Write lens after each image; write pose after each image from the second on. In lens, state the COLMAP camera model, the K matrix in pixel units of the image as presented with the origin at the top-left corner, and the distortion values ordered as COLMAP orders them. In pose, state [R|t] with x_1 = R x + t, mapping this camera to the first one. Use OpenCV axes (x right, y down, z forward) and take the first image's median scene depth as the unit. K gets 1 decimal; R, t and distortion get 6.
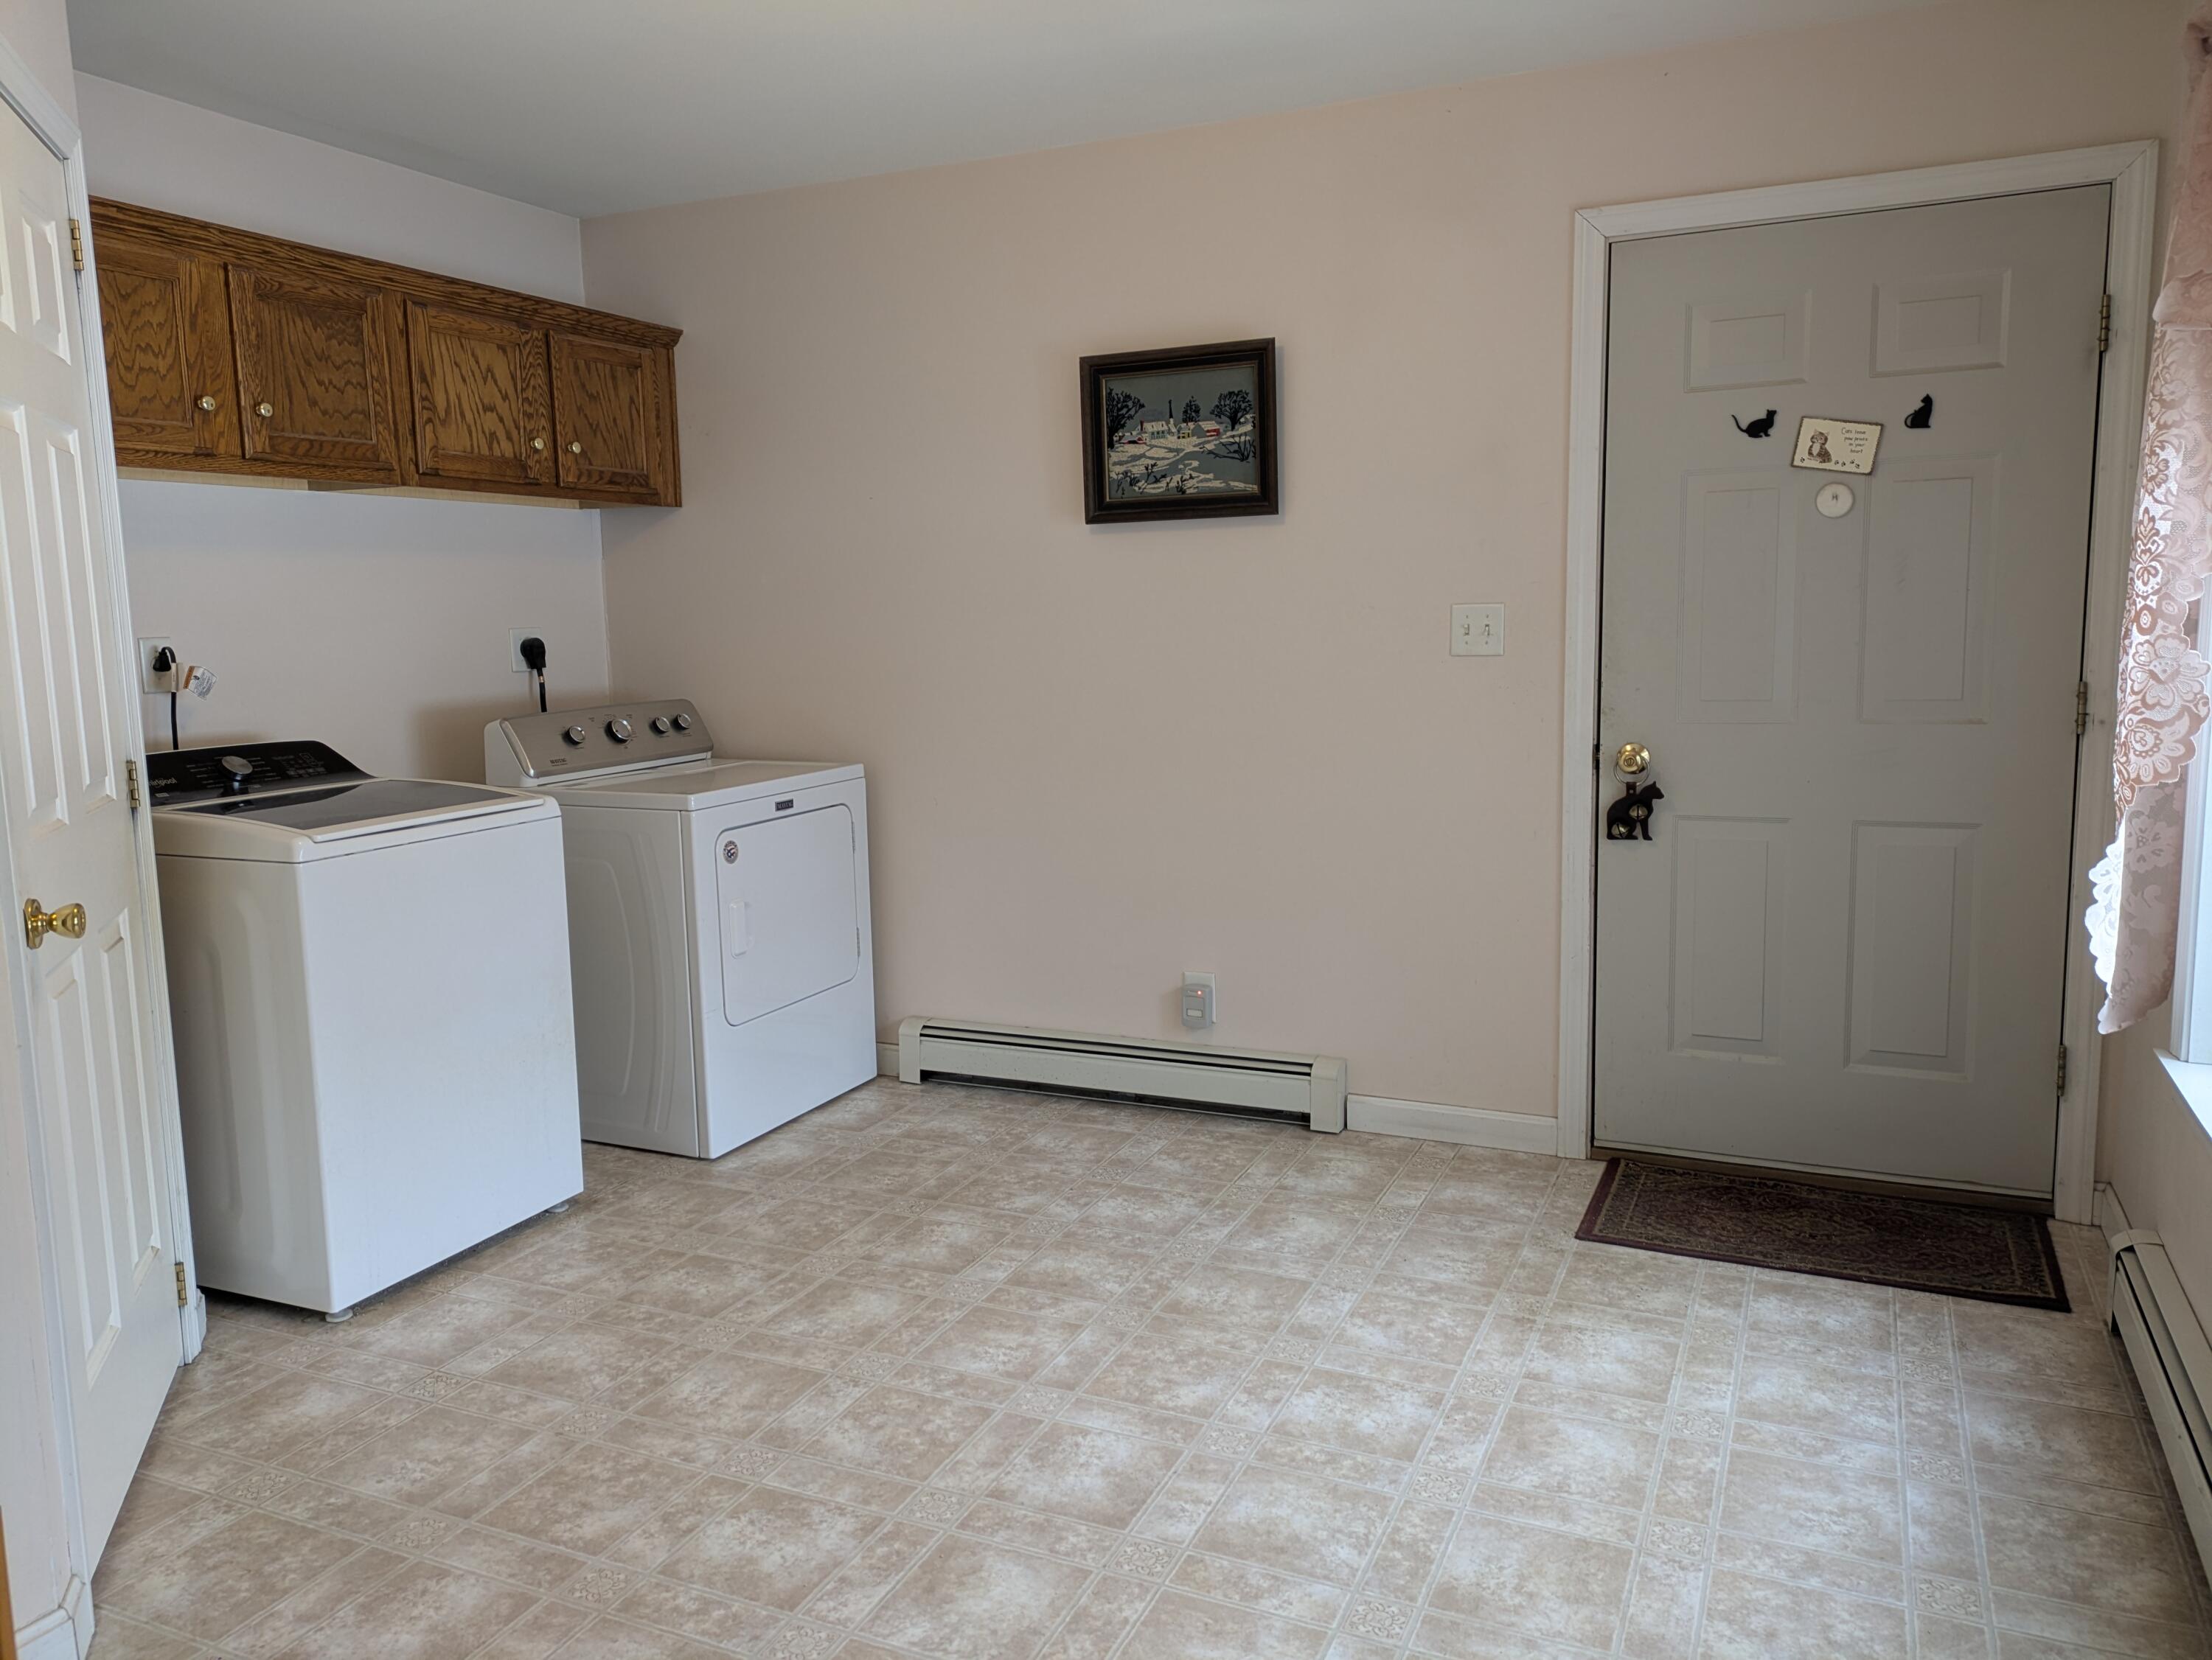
lens RADIAL K [[1618.1, 0, 1102.7], [0, 1618.1, 817.7], [0, 0, 1]] dist [0.046195, -0.020935]
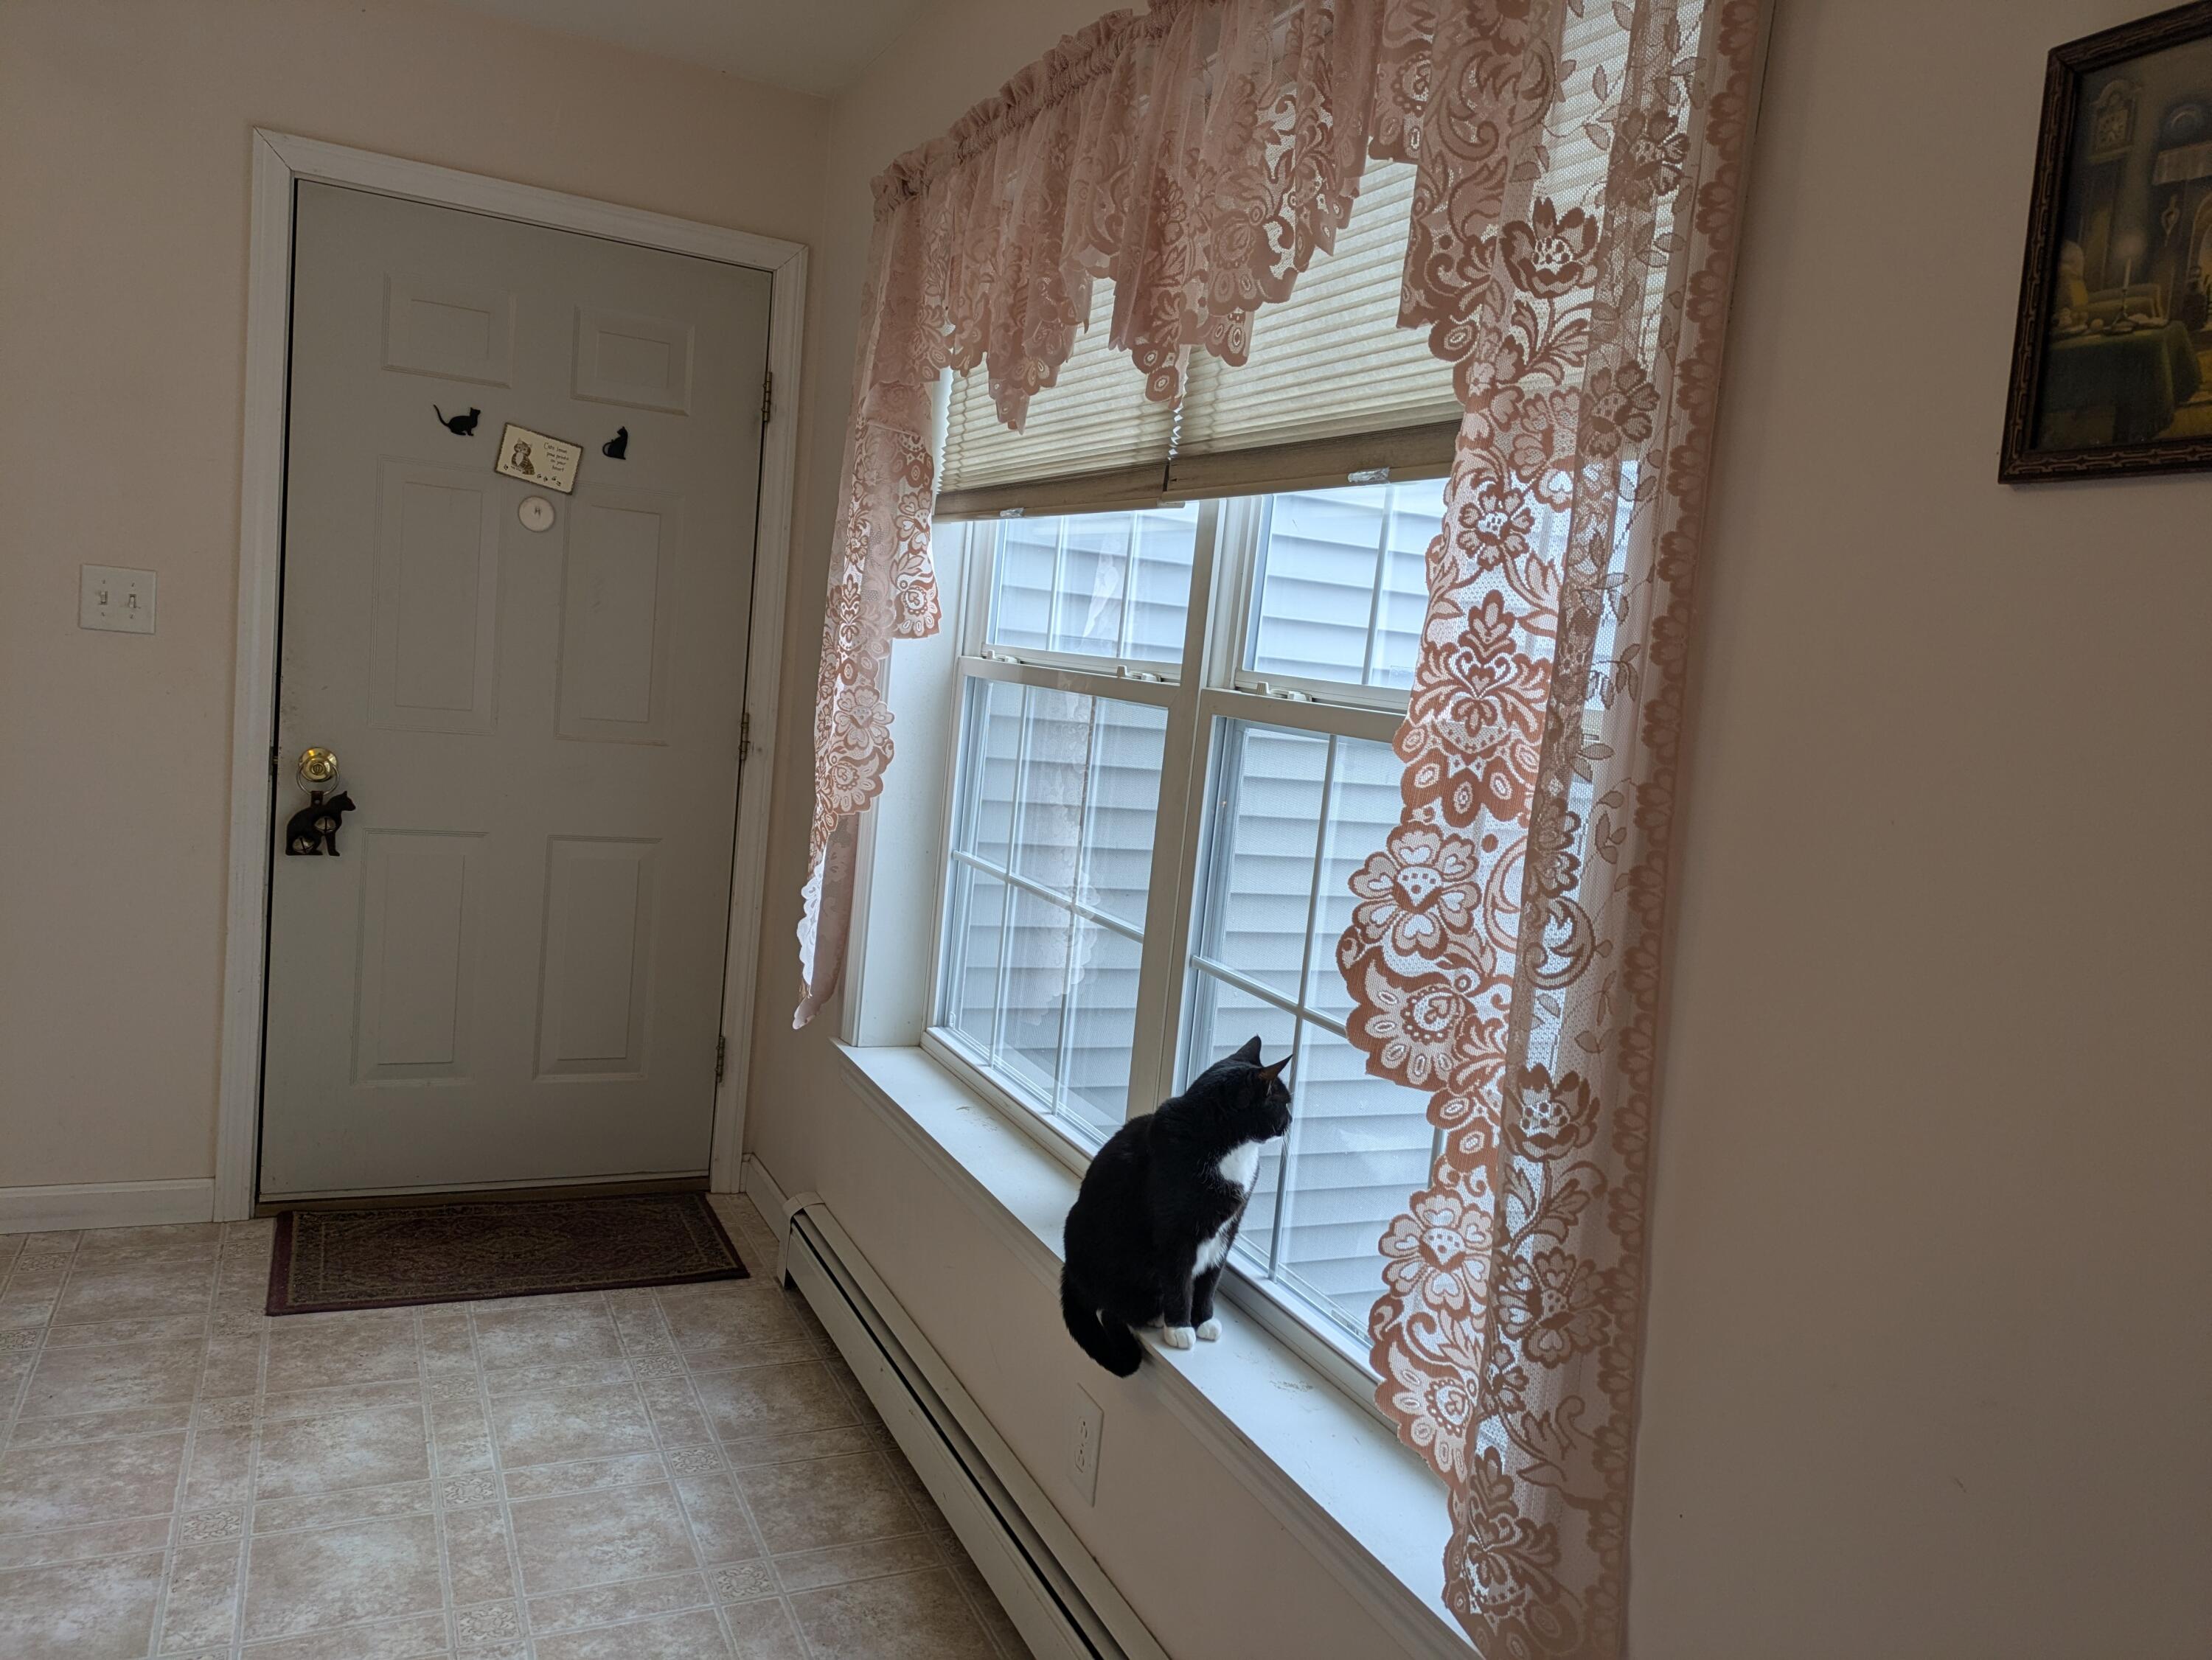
lens RADIAL K [[1618.1, 0, 1108.8], [0, 1618.1, 835.2], [0, 0, 1]] dist [0.046195, -0.020935]
pose [[0.642052, -0.002403, 0.766657, -0.104412], [-0.014275, 0.999784, 0.015089, -0.021268], [-0.766528, -0.020632, 0.641879, 0.105197]]
